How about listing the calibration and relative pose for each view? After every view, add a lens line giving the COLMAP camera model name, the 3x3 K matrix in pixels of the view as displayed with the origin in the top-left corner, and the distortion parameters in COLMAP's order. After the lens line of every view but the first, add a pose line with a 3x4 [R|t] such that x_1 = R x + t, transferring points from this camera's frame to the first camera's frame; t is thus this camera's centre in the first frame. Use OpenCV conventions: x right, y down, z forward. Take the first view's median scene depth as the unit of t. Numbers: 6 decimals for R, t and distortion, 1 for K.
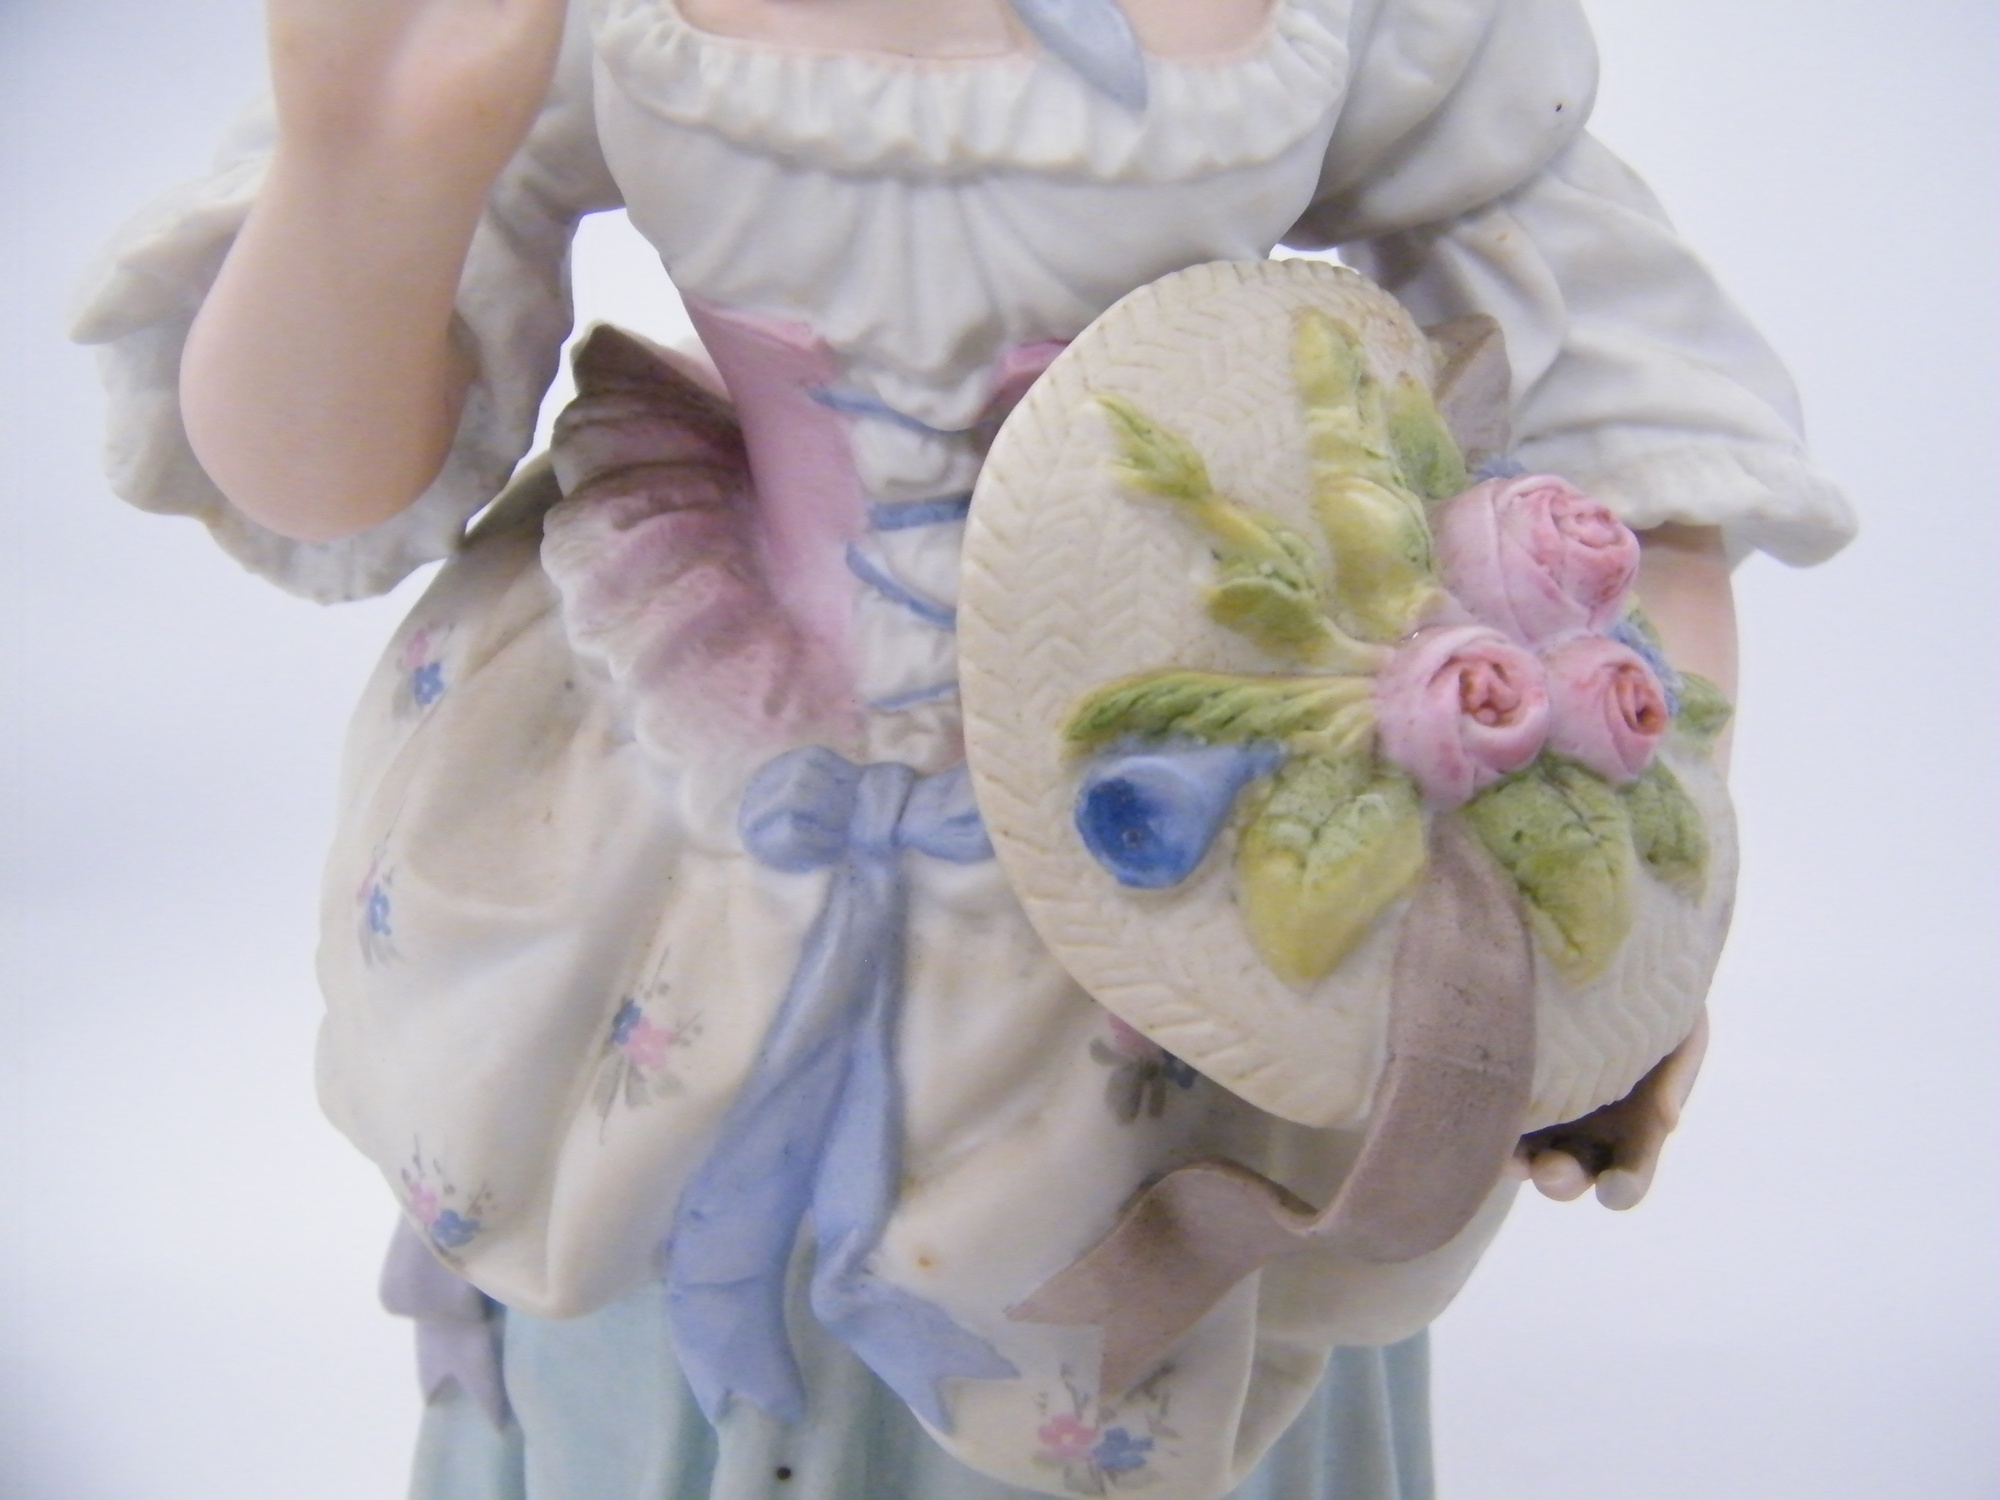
lens RADIAL K [[1661.4, 0, 1044.3], [0, 1661.4, 719.1], [0, 0, 1]] dist [-0.196495, 0.143047]
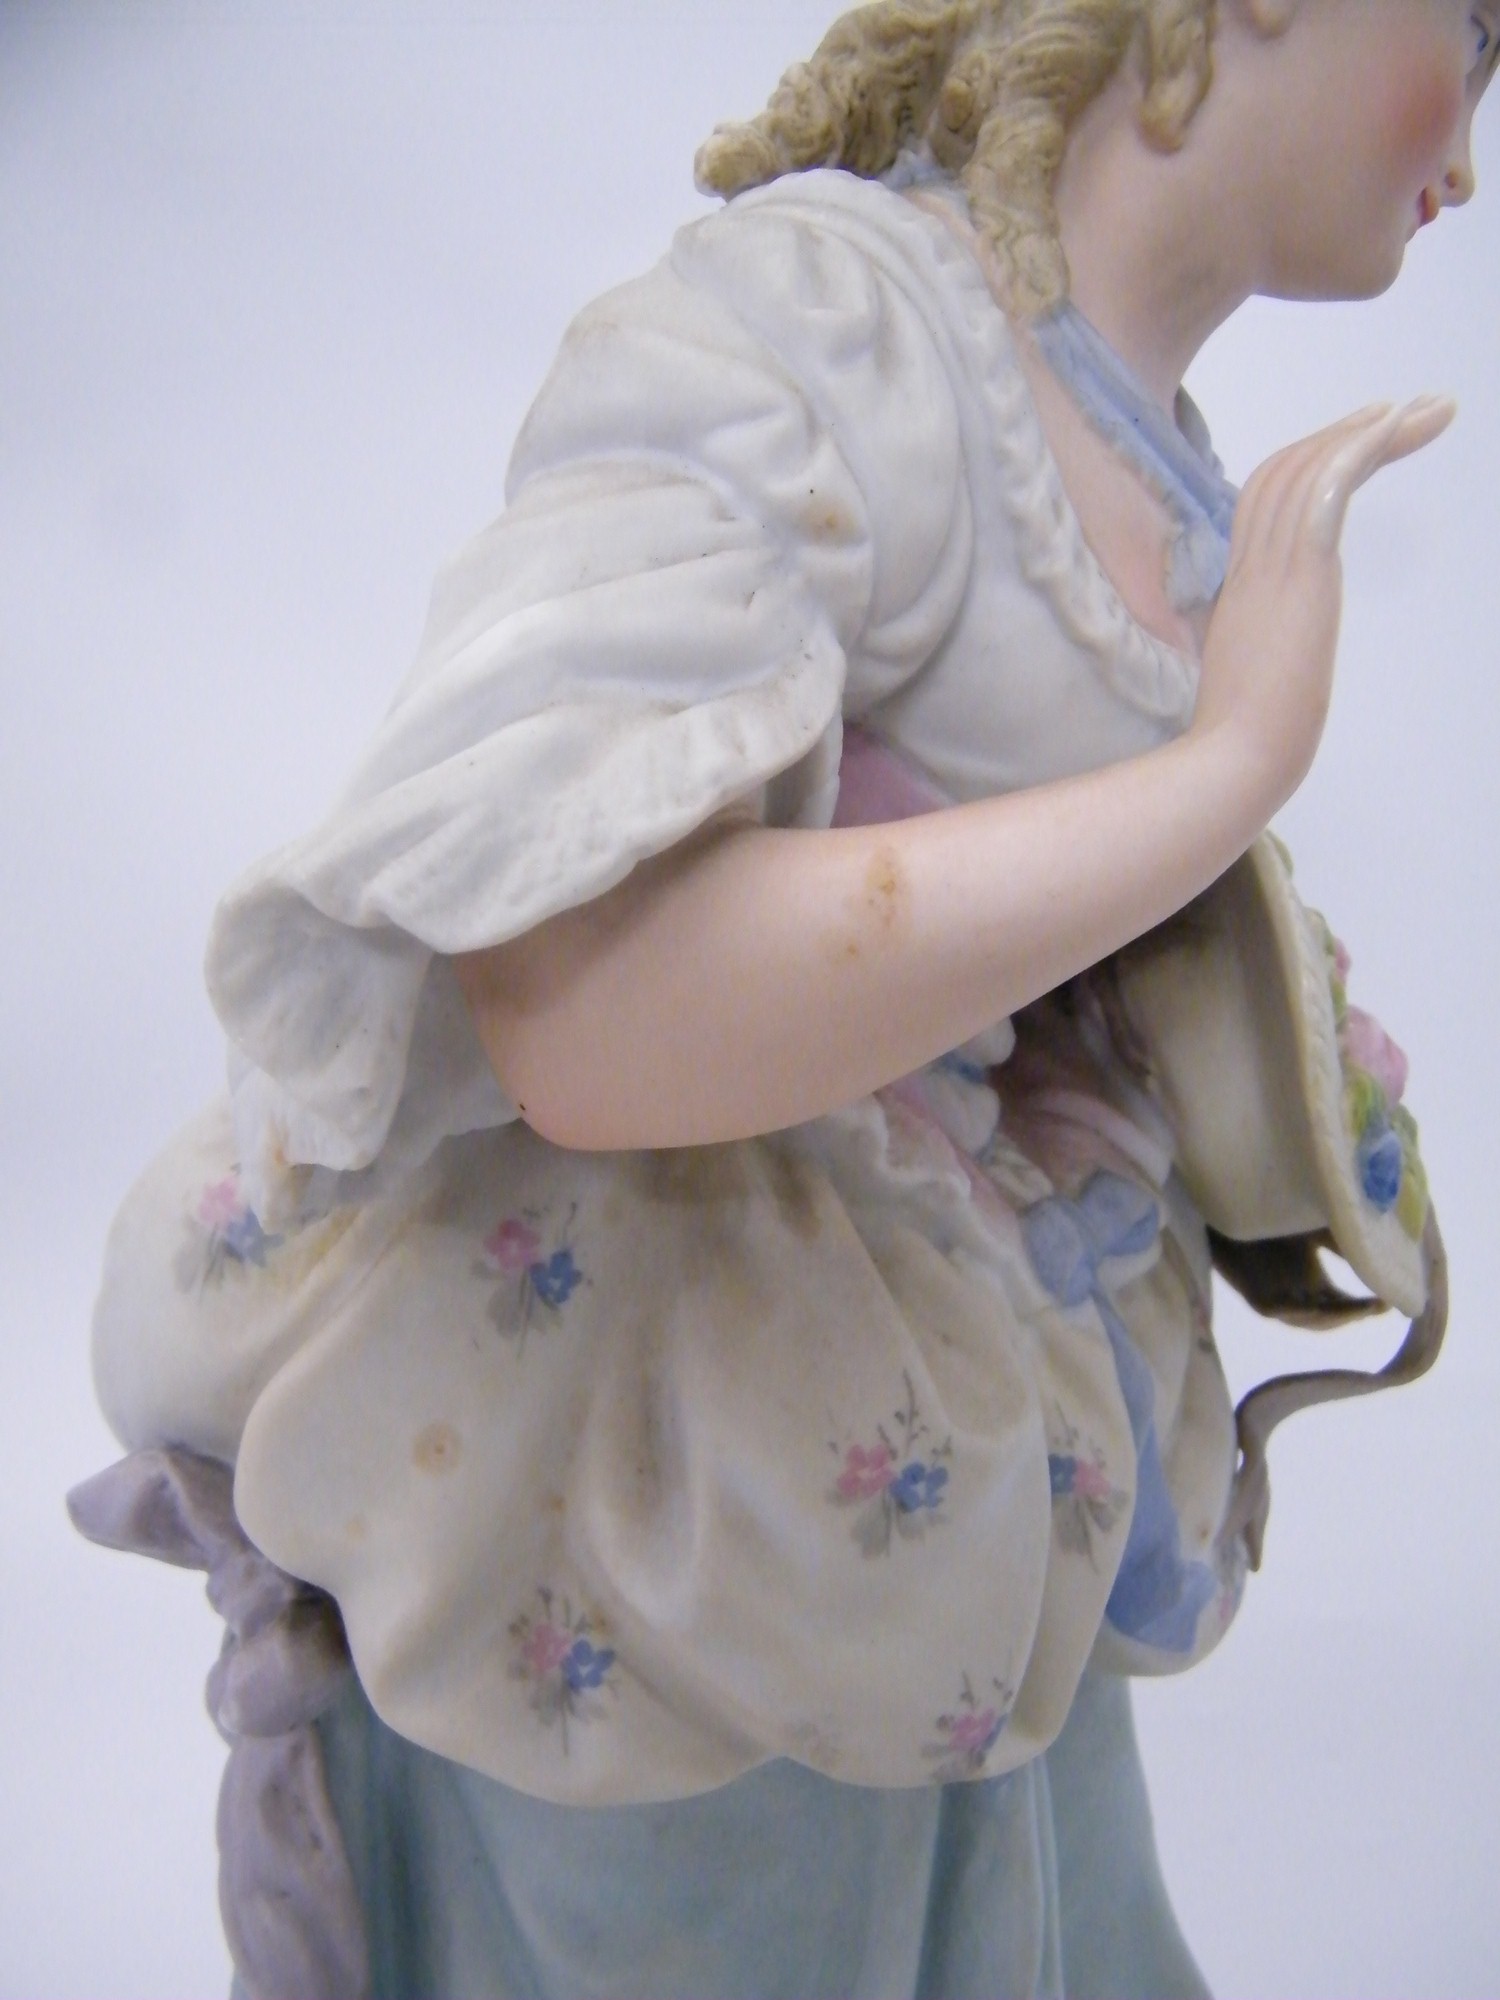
lens RADIAL K [[1661.4, 0, 765.5], [0, 1661.4, 1046.9], [0, 0, 1]] dist [-0.196495, 0.143047]
pose [[0.498399, -0.201092, 0.843303, -1.430330], [0.145091, 0.978355, 0.147546, -0.350273], [-0.854720, 0.048819, 0.516788, 0.633335]]
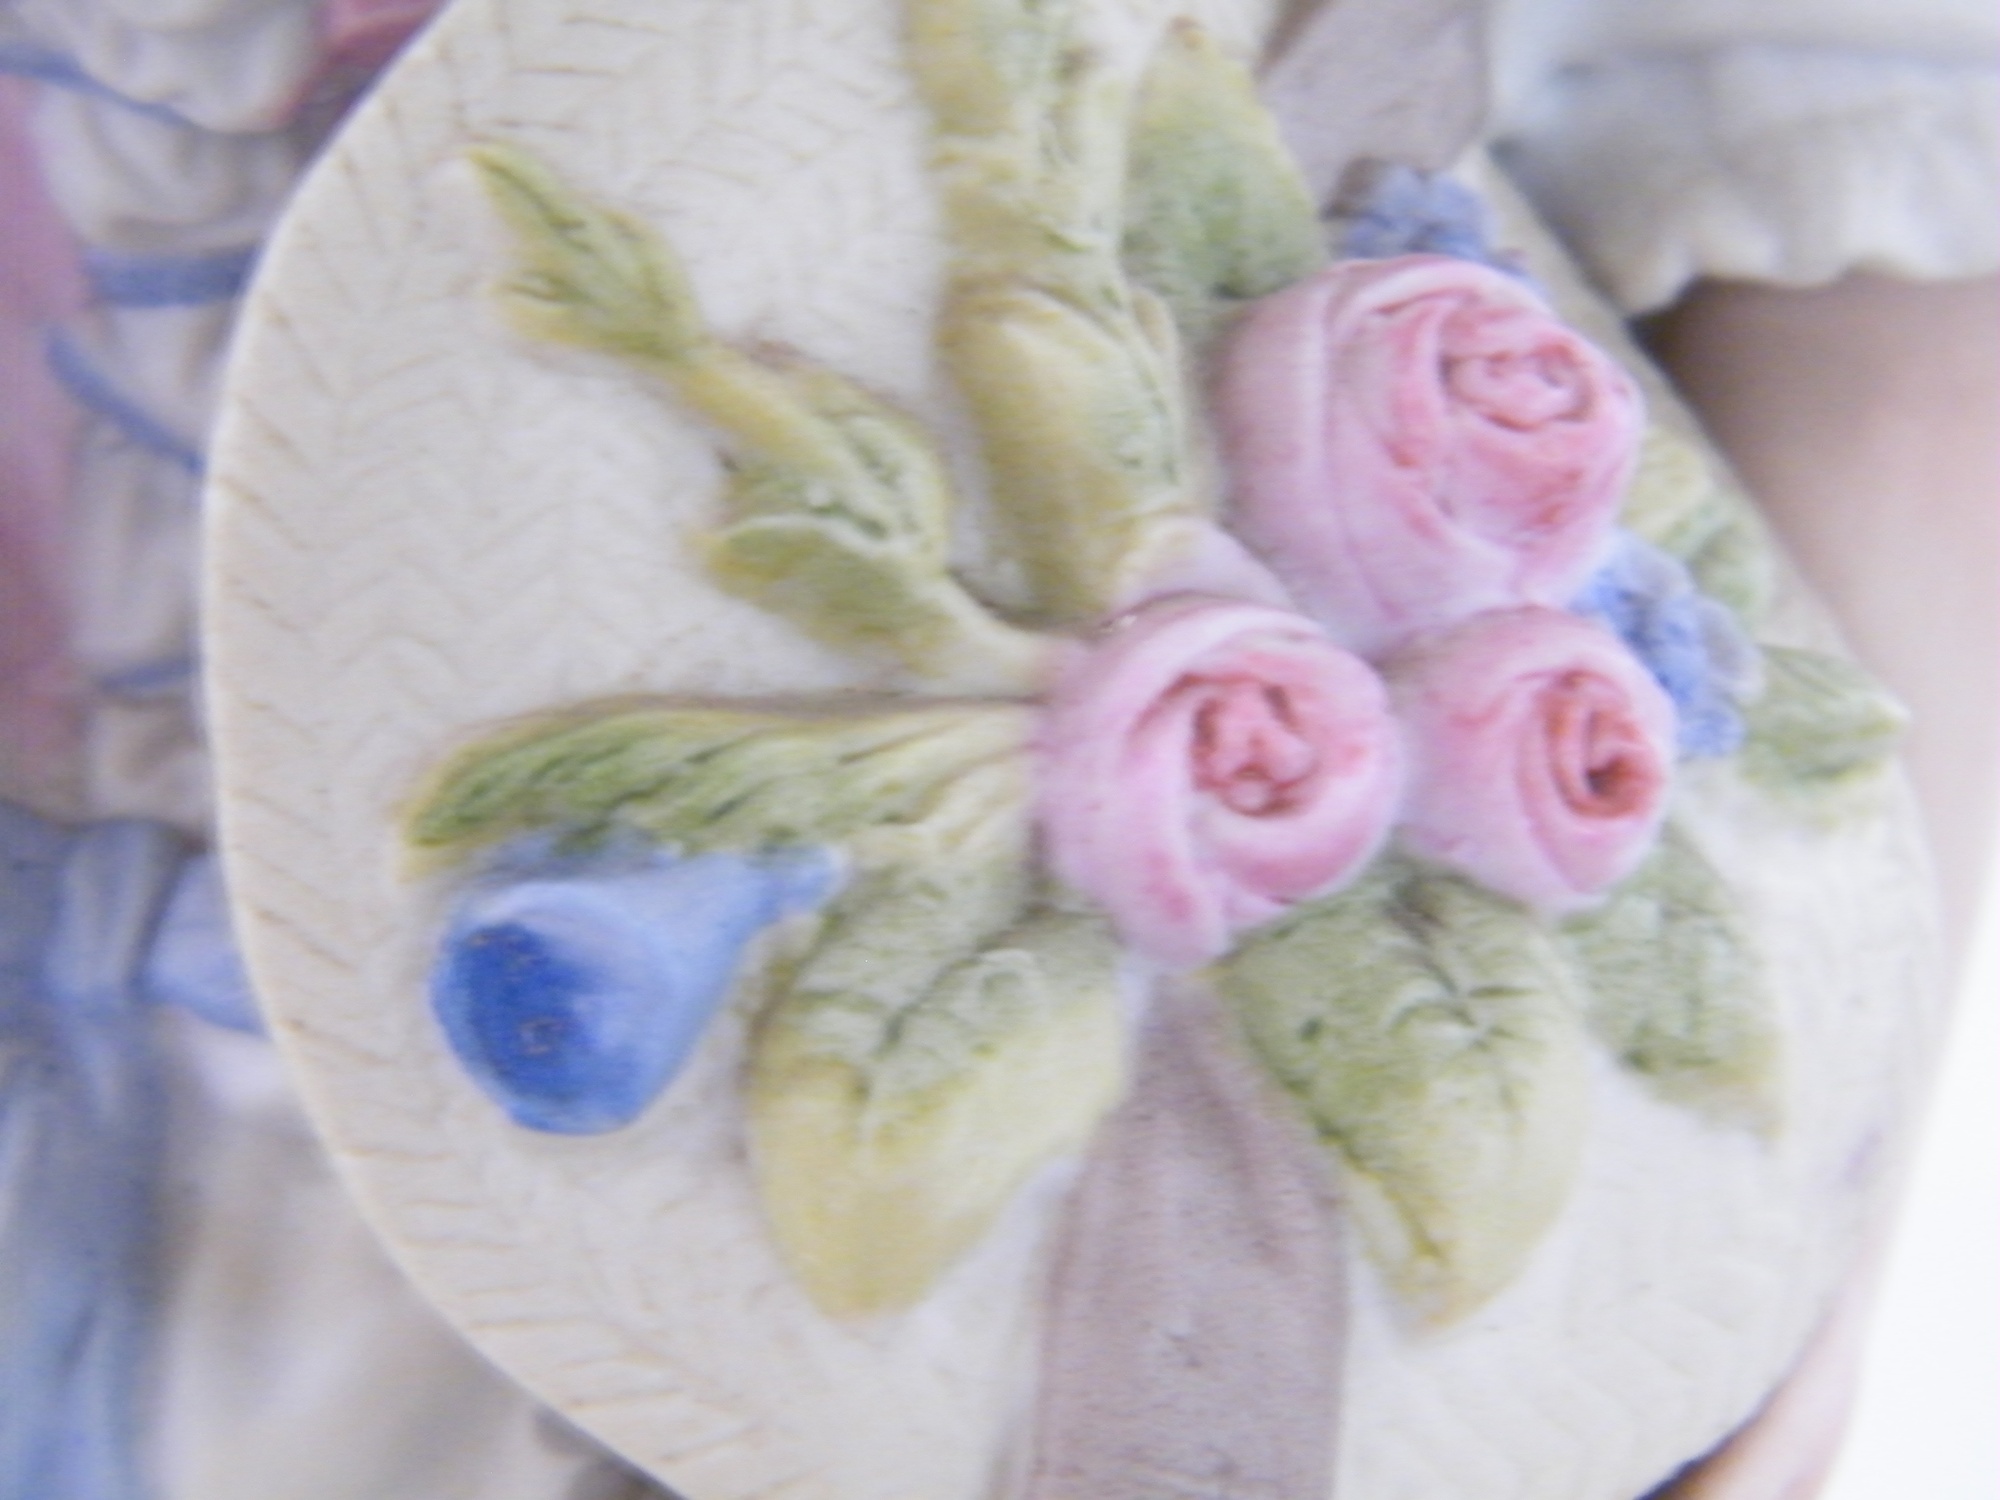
lens RADIAL K [[4912.7, 0, 1010.8], [0, 4912.7, 737.2], [0, 0, 1]] dist [0.021672, 0.000000]
pose [[0.999967, -0.002149, 0.007838, 0.173109], [0.001395, 0.995478, 0.094978, -0.153135], [-0.008007, -0.094963, 0.995449, -0.471236]]
